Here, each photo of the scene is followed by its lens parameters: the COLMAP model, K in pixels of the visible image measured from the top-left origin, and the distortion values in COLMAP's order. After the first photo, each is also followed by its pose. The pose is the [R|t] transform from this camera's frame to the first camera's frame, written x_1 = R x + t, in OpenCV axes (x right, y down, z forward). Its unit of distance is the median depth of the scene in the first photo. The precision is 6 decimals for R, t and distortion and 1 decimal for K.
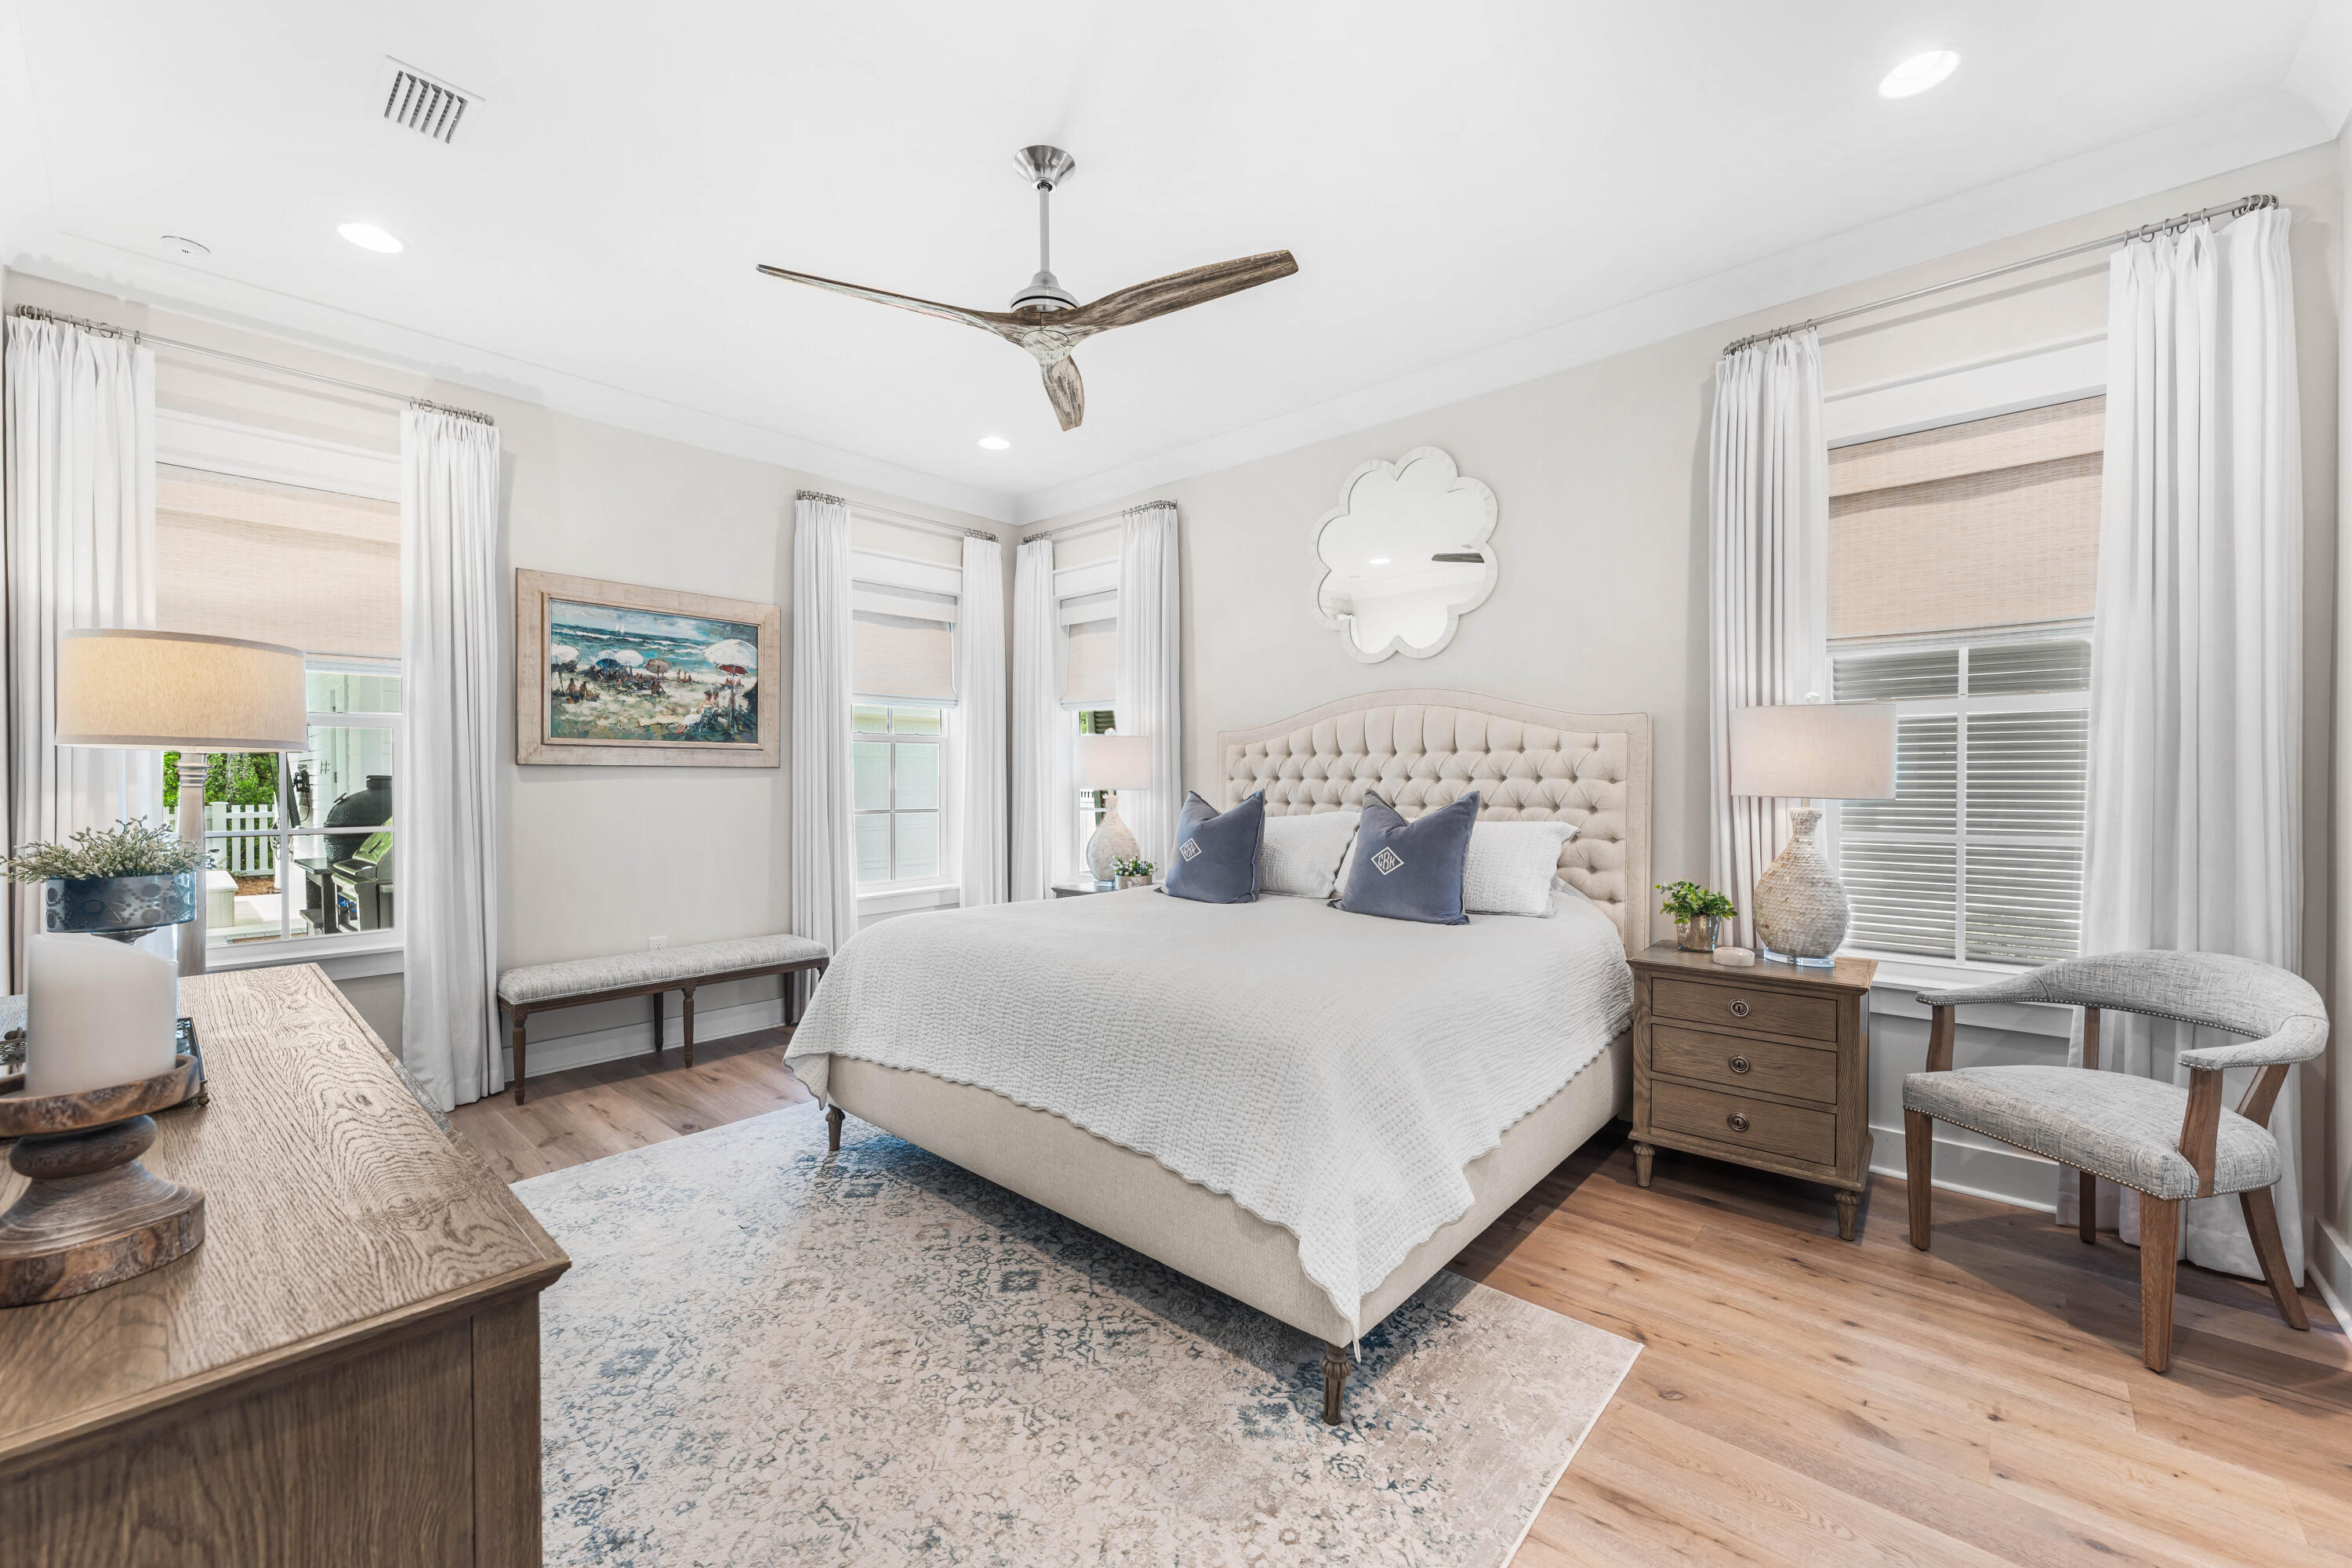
lens RADIAL K [[923.1, 0, 1165.8], [0, 923.1, 782.0], [0, 0, 1]] dist [-0.002241, -0.000539]
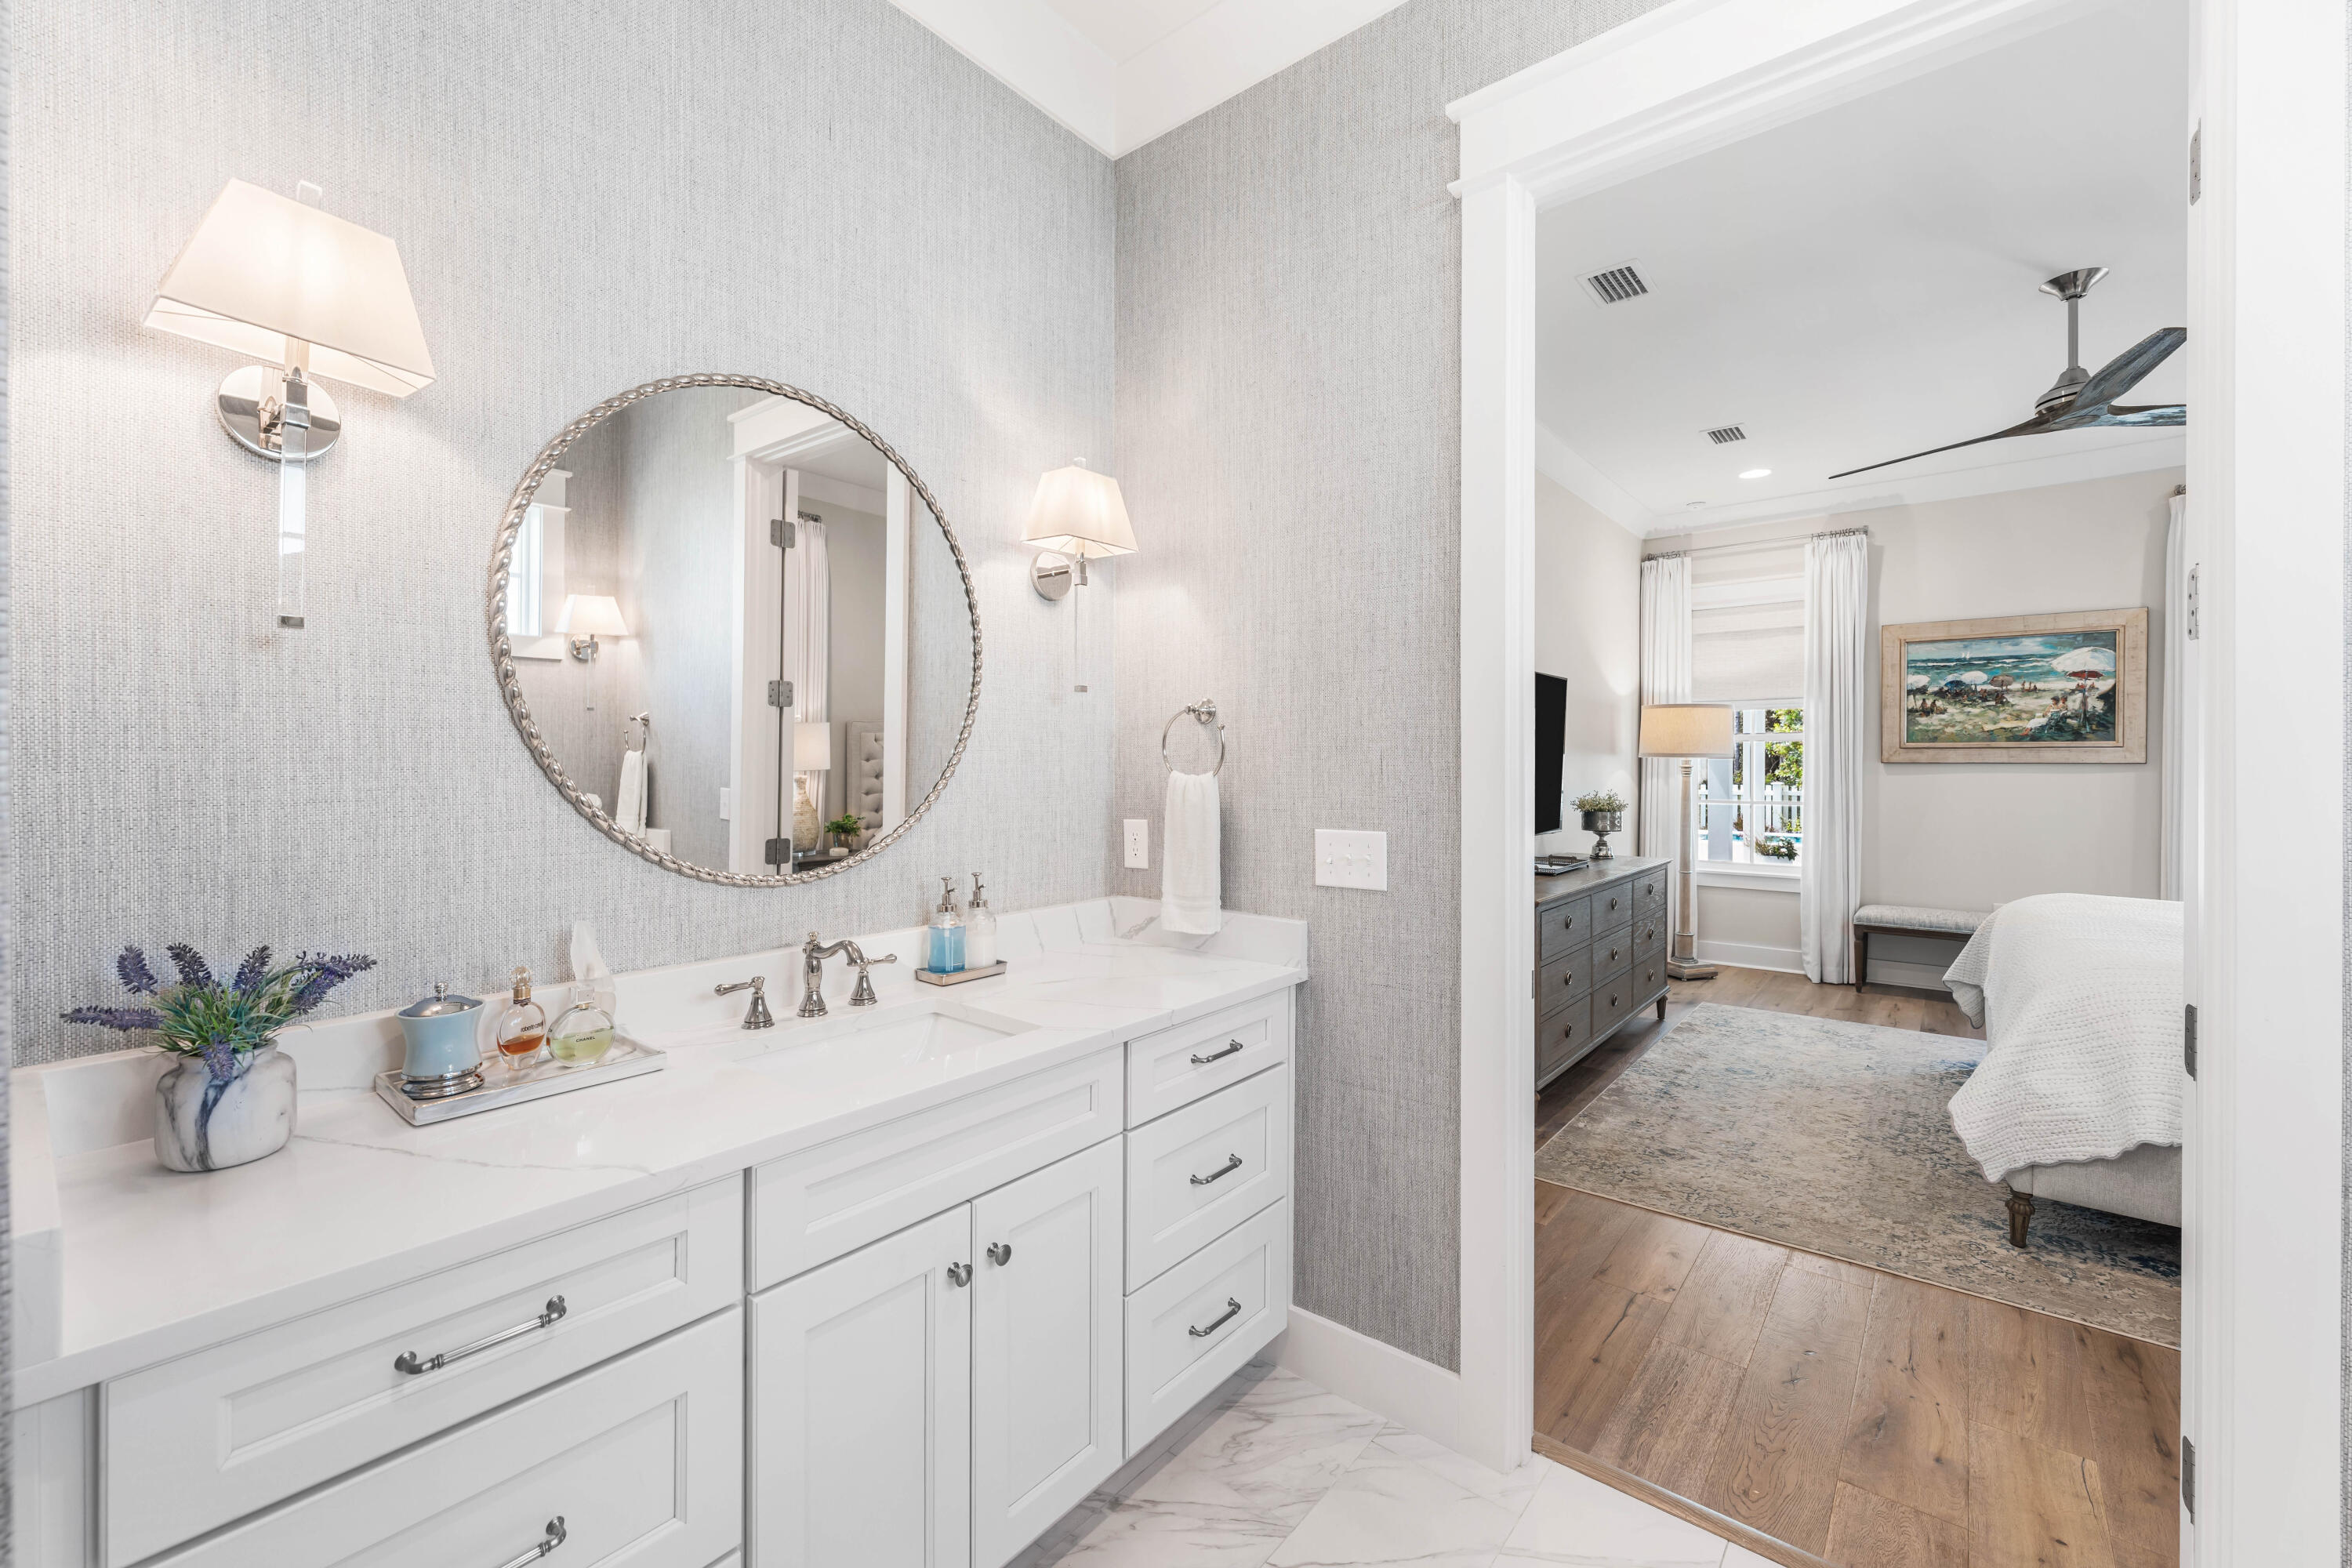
lens RADIAL K [[1004.0, 0, 1168.1], [0, 1004.0, 810.3], [0, 0, 1]] dist [-0.001521, 0.000216]
pose [[0.049816, 0.049003, -0.997556, 0.749832], [-0.002152, 0.998799, 0.048957, -0.018297], [0.998756, -0.000292, 0.049862, -0.170533]]
